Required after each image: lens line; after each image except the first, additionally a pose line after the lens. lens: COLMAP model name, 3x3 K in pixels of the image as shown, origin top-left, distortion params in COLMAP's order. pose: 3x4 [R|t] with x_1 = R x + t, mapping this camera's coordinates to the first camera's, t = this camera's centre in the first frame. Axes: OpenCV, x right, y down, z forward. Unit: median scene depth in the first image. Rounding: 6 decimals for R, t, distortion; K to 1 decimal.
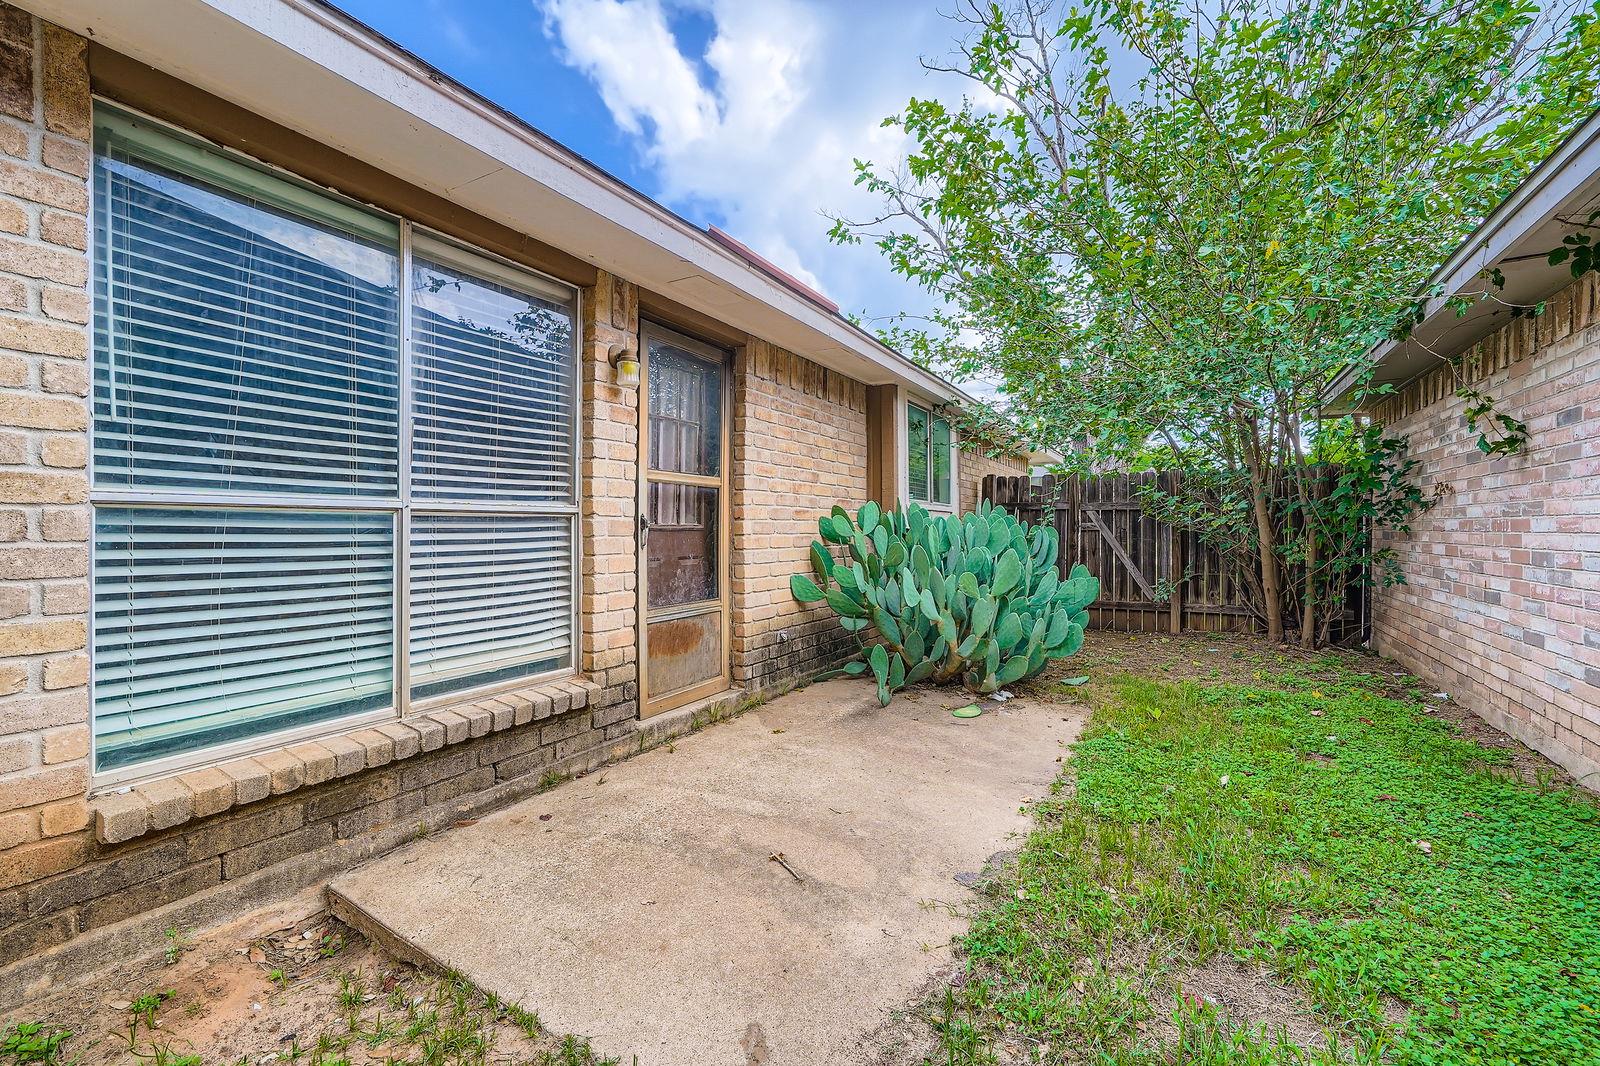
lens RADIAL K [[651.0, 0, 800.0], [0, 651.0, 533.0], [0, 0, 1]] dist [-0.066291, 0.039909]
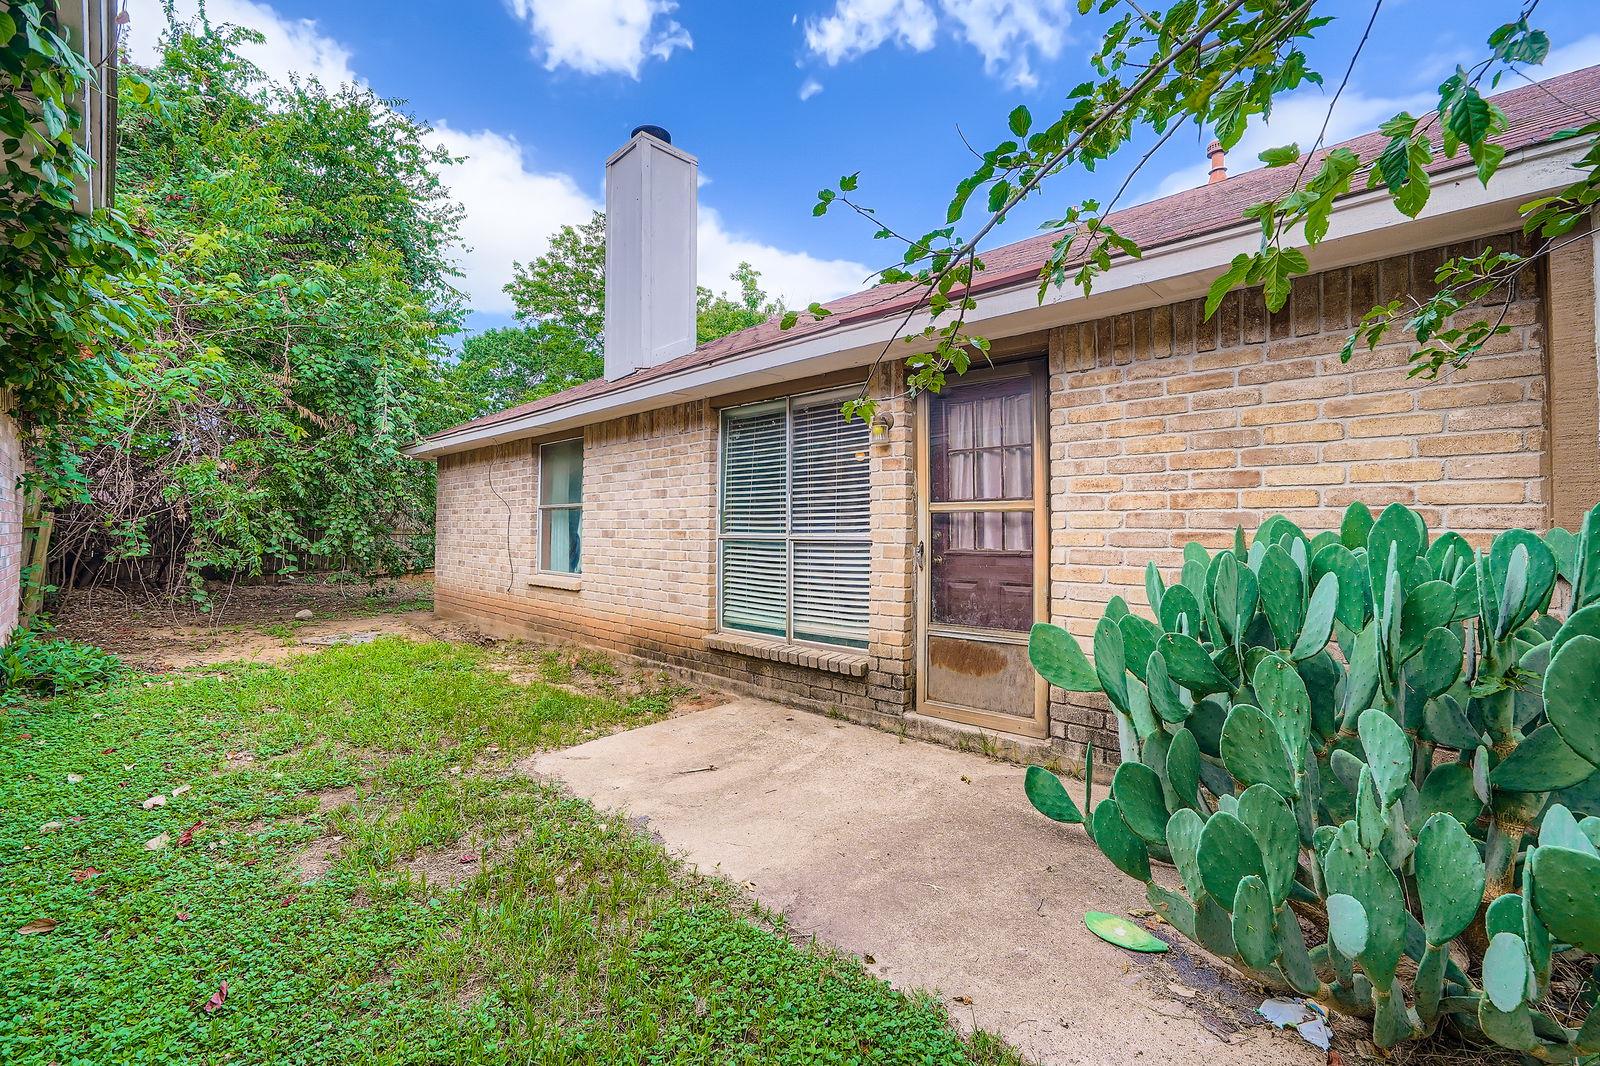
lens RADIAL K [[651.0, 0, 800.0], [0, 651.0, 533.0], [0, 0, 1]] dist [-0.066291, 0.039909]
pose [[-0.198648, -0.006226, -0.980051, 1.105405], [-0.017249, 0.999847, -0.002856, -0.041780], [0.979919, 0.016337, -0.198725, 1.159253]]
